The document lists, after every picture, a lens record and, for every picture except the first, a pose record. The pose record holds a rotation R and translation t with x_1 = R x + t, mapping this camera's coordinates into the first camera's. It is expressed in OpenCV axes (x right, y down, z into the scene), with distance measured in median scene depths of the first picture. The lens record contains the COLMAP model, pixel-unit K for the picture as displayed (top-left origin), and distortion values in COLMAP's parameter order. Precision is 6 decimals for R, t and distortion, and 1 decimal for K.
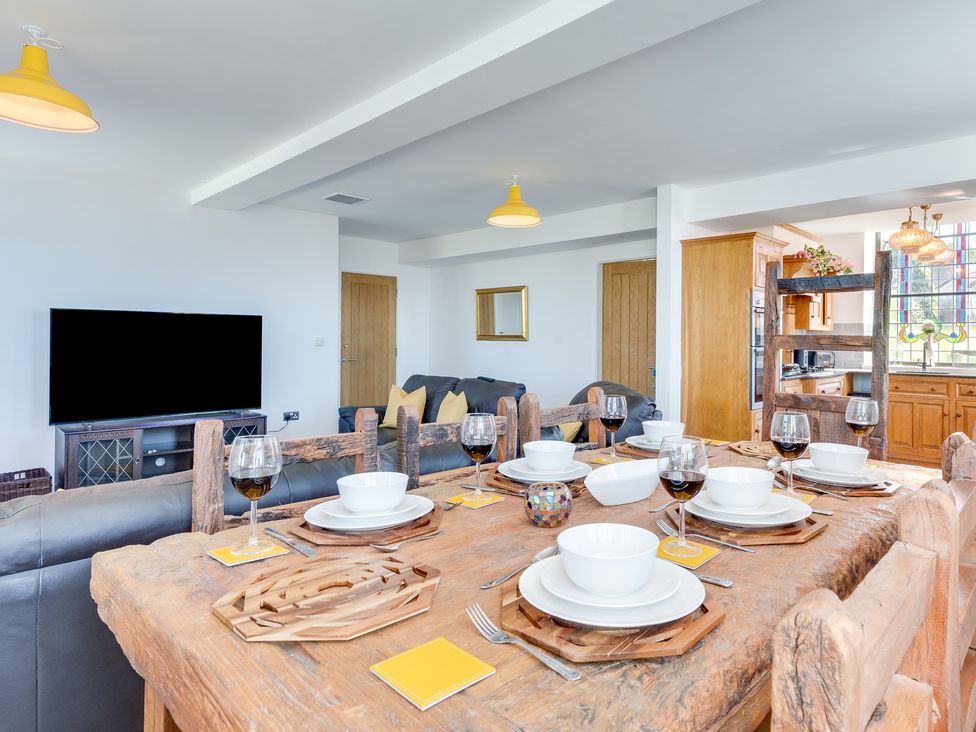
lens RADIAL K [[603.2, 0, 502.9], [0, 603.2, 337.3], [0, 0, 1]] dist [0.007086, -0.001128]
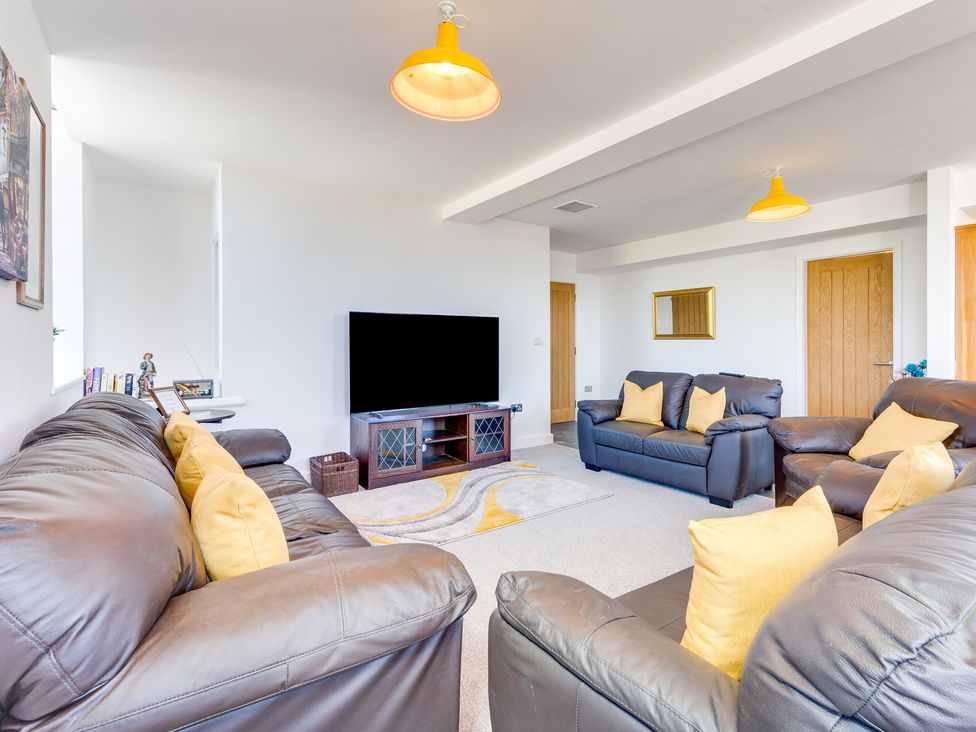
lens RADIAL K [[500.4, 0, 506.0], [0, 500.4, 342.7], [0, 0, 1]] dist [-0.002878, -0.000378]
pose [[0.982843, -0.010002, -0.184175, -0.243522], [0.010857, 0.999934, 0.003634, 0.008054], [0.184127, -0.005571, 0.982887, 0.111591]]
